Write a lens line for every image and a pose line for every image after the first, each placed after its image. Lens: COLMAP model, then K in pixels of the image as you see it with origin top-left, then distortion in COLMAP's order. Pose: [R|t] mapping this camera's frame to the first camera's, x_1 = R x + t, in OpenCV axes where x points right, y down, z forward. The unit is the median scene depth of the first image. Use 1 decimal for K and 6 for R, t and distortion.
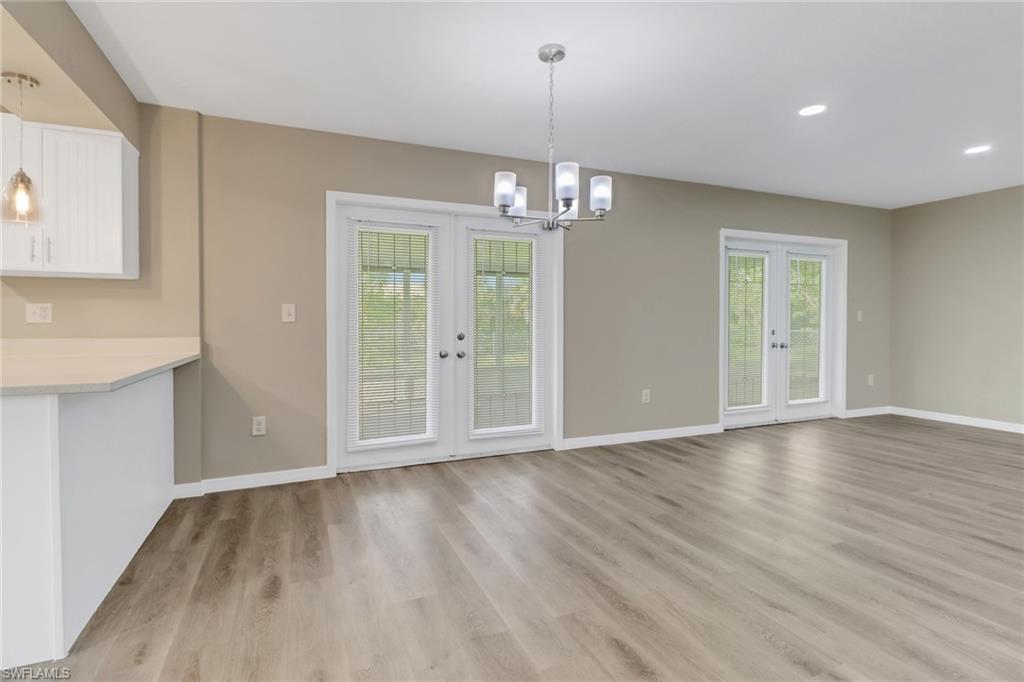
lens RADIAL K [[509.3, 0, 523.0], [0, 509.3, 324.5], [0, 0, 1]] dist [-0.000244, -0.001150]
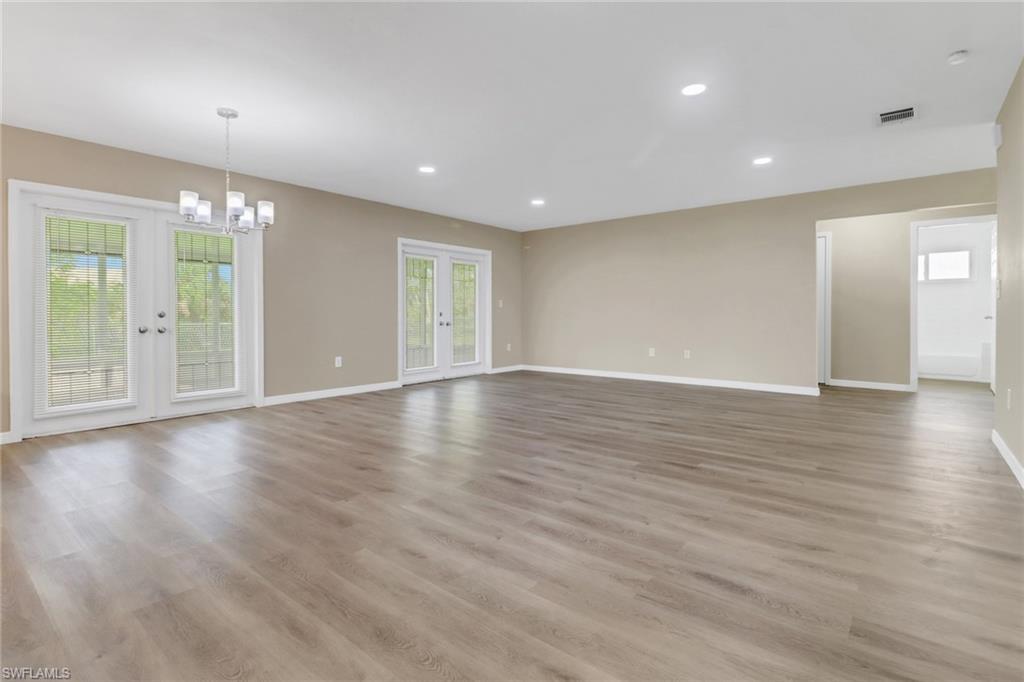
lens RADIAL K [[491.9, 0, 526.8], [0, 491.9, 321.4], [0, 0, 1]] dist [0.003035, -0.006274]
pose [[0.883467, -0.007128, 0.468439, 0.090905], [0.004988, 0.999971, 0.005807, 0.037413], [-0.468467, -0.002794, 0.883477, -0.394020]]
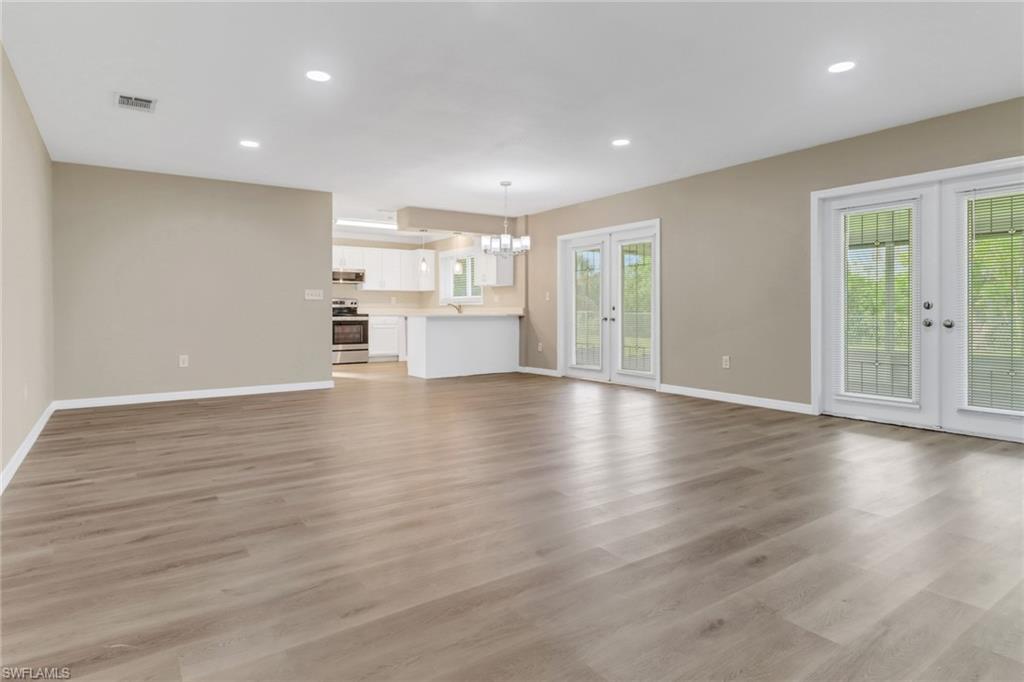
lens RADIAL K [[586.7, 0, 475.5], [0, 586.7, 312.0], [0, 0, 1]] dist [0.020532, 0.001451]
pose [[0.127928, 0.001780, -0.991782, 1.662649], [-0.001482, 0.999998, 0.001604, 0.031906], [0.991782, 0.001265, 0.127930, 0.315560]]
